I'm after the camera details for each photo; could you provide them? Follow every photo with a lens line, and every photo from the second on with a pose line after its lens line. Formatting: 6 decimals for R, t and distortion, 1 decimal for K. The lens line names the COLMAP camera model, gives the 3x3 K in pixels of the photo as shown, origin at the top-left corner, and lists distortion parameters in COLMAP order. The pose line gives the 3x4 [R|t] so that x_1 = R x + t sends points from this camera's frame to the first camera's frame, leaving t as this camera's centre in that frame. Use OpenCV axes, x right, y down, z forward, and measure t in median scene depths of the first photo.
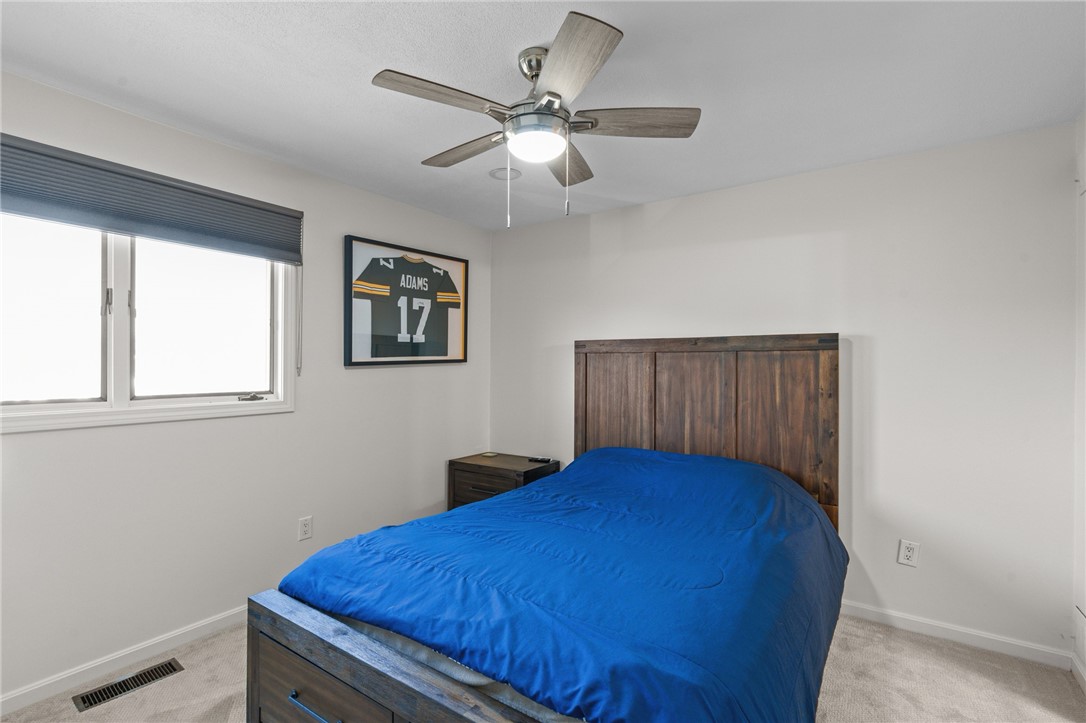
lens RADIAL K [[492.5, 0, 542.0], [0, 492.5, 360.8], [0, 0, 1]] dist [-0.012574, 0.004329]
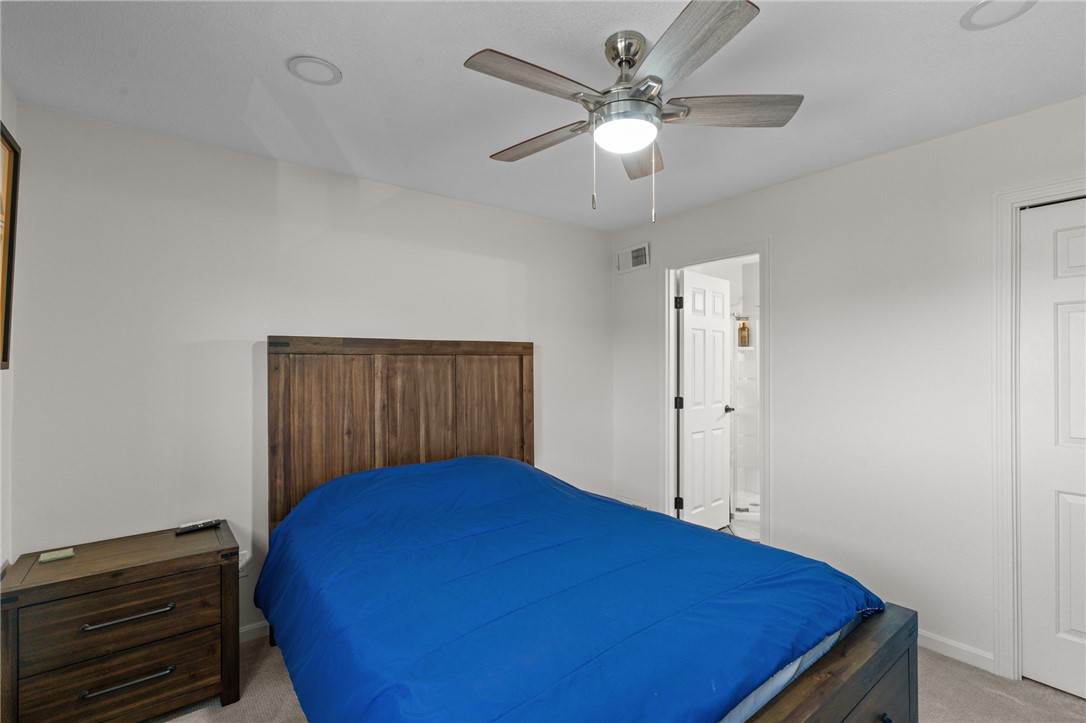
lens RADIAL K [[492.5, 0, 541.5], [0, 492.5, 361.8], [0, 0, 1]] dist [-0.012574, 0.004329]
pose [[0.311675, -0.003660, 0.950182, -0.550780], [-0.002706, 0.999985, 0.004739, -0.009906], [-0.950185, -0.004049, 0.311661, 0.499295]]
